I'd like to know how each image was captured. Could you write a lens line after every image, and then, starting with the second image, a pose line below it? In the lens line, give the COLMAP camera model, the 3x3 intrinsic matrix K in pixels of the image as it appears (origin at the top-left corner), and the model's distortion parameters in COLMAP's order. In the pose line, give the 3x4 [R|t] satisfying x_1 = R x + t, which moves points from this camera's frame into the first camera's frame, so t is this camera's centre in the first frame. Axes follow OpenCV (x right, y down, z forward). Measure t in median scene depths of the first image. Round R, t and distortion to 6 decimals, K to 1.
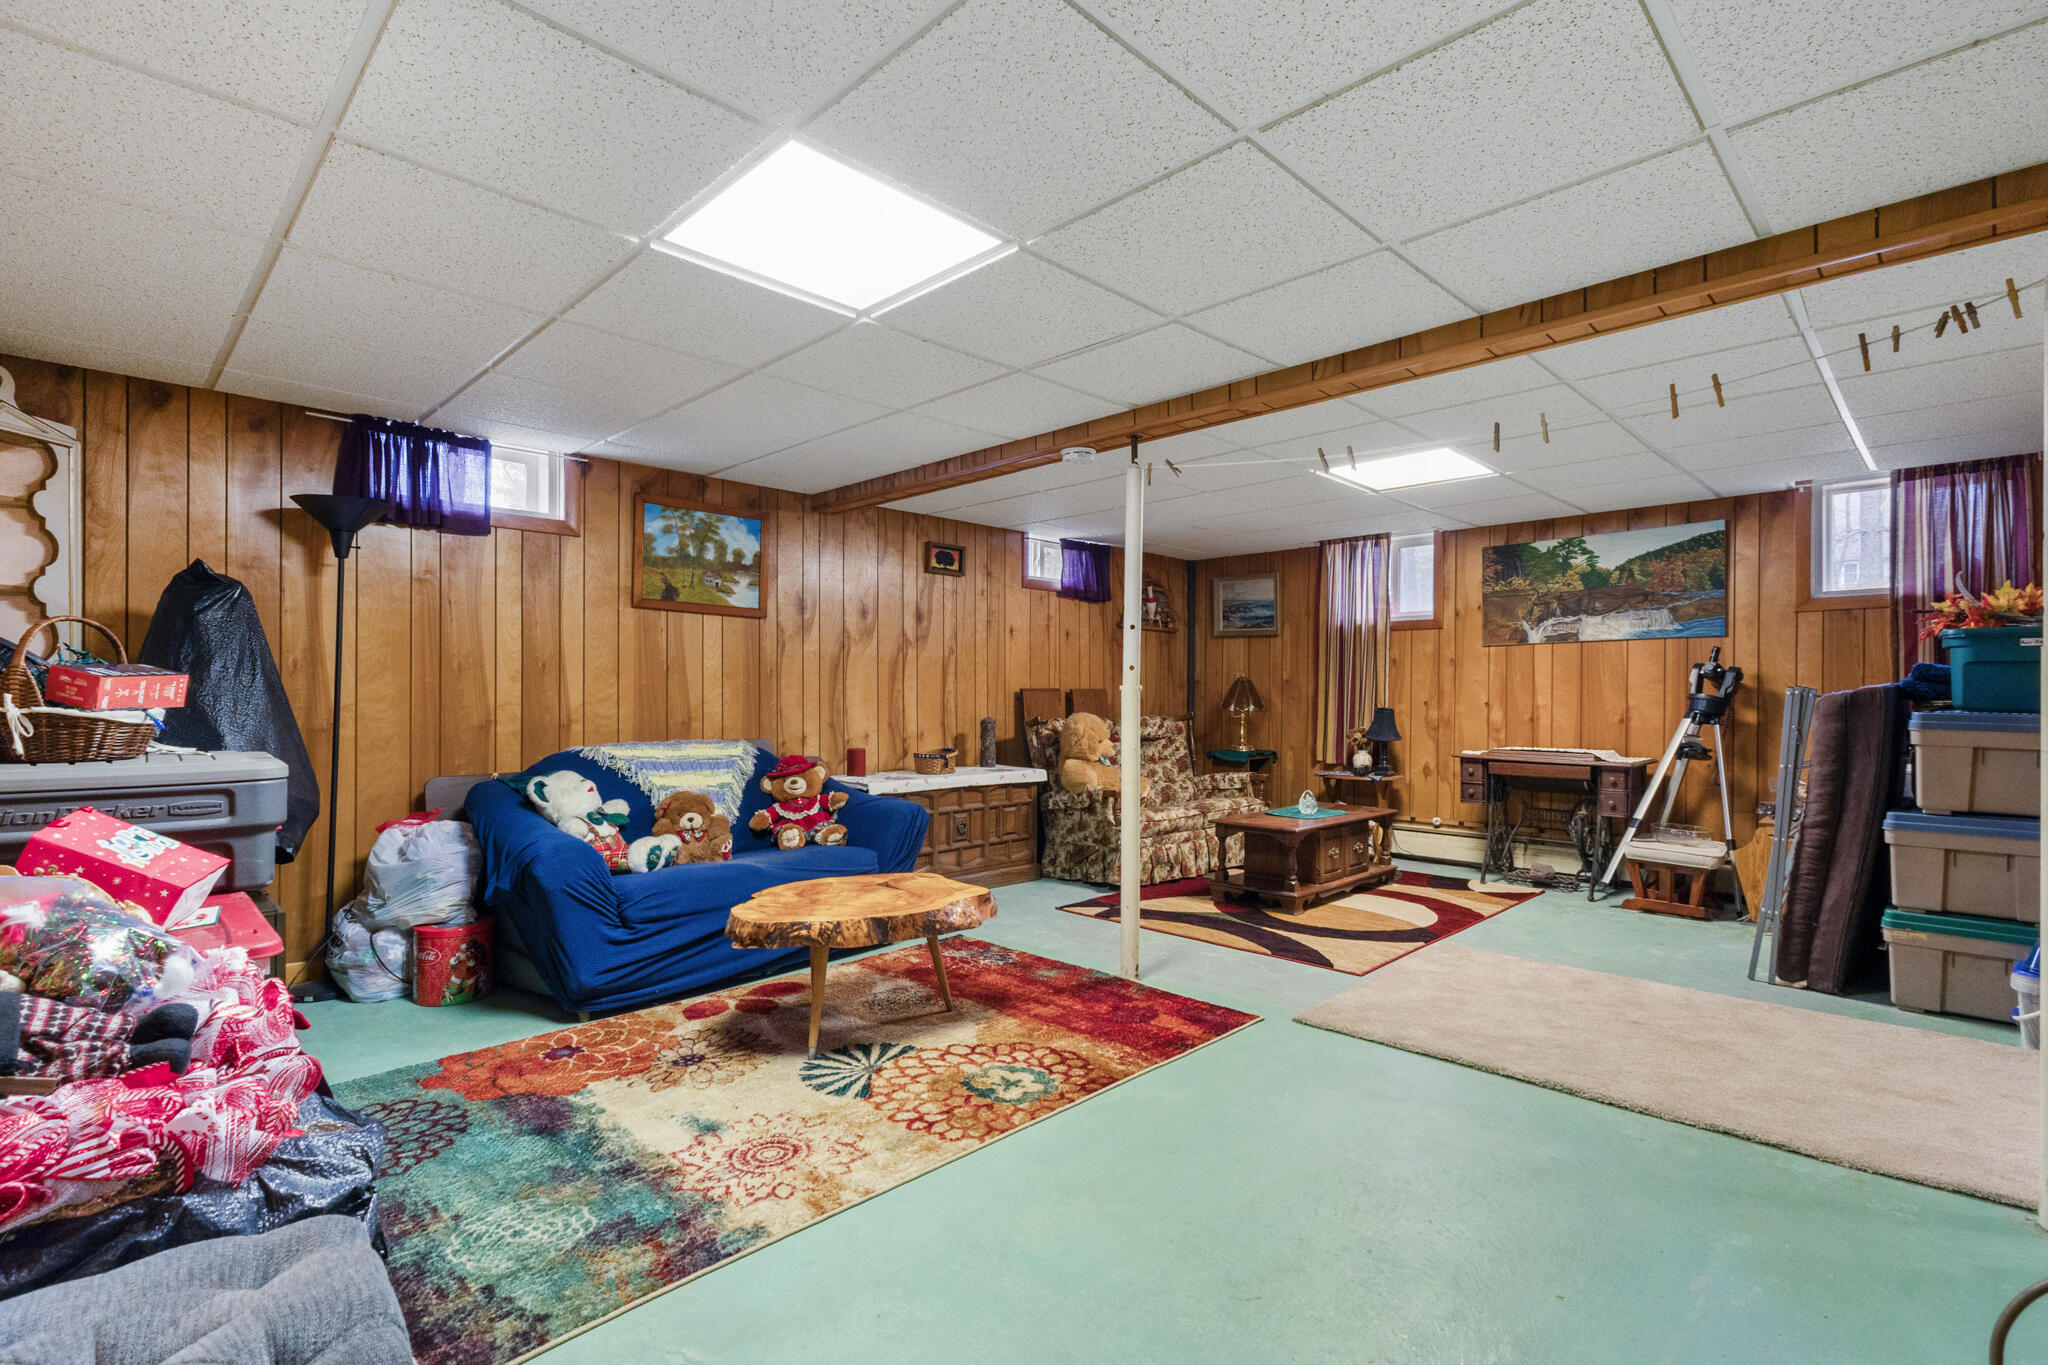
lens RADIAL K [[956.5, 0, 1022.8], [0, 956.5, 704.4], [0, 0, 1]] dist [-0.000489, -0.000043]
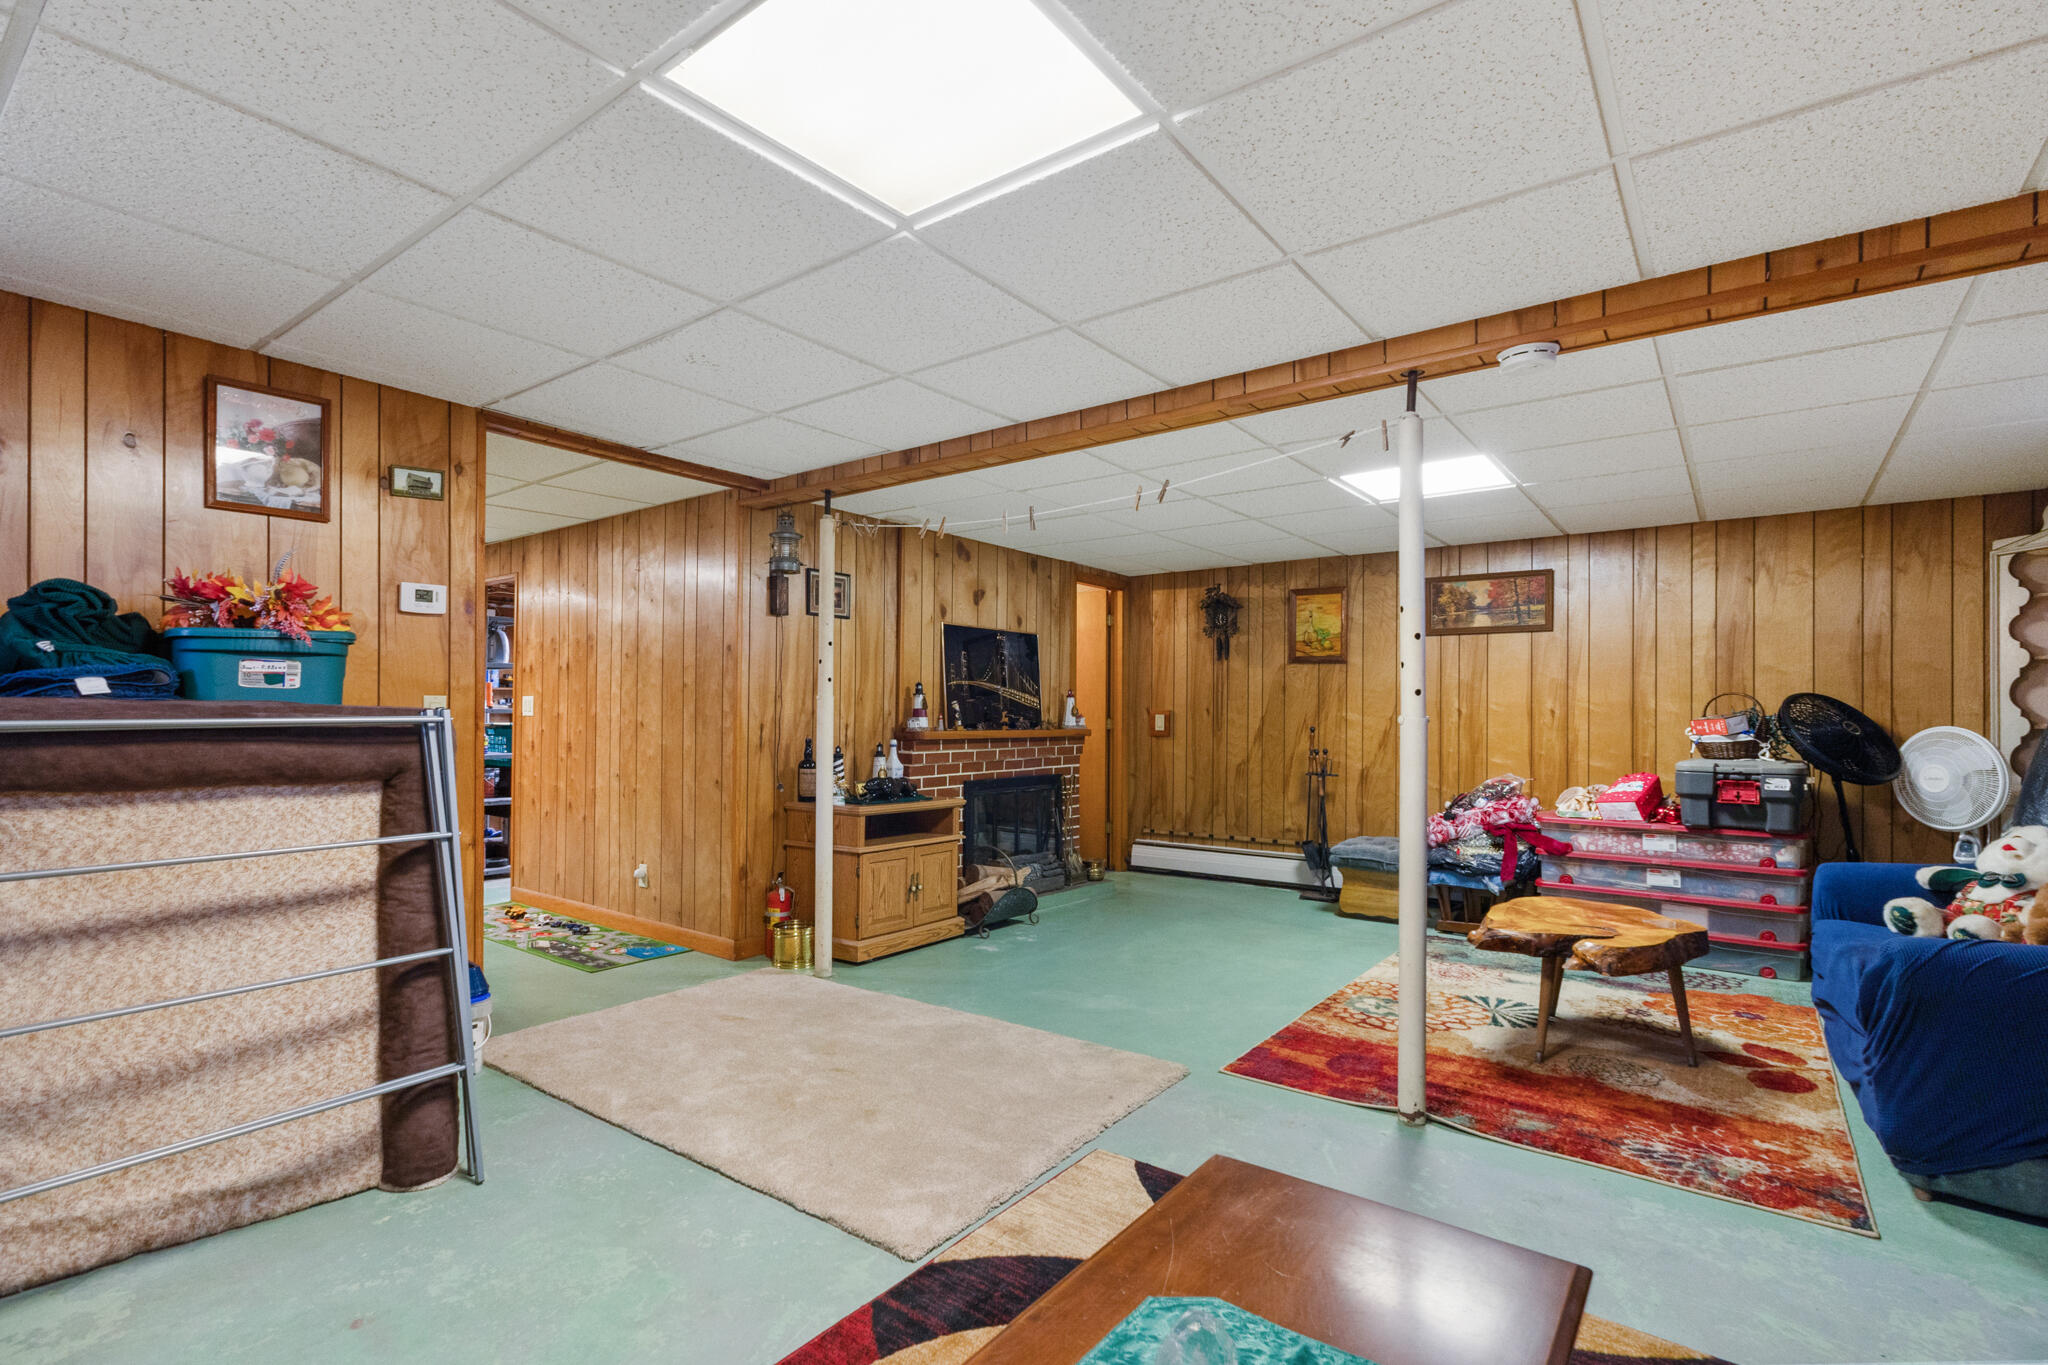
lens RADIAL K [[956.5, 0, 1022.8], [0, 956.5, 704.4], [0, 0, 1]] dist [-0.000489, -0.000043]
pose [[-0.990719, -0.007329, -0.135727, 0.599892], [-0.006960, 0.999971, -0.003193, -0.031890], [0.135747, -0.002218, -0.990741, 1.989720]]
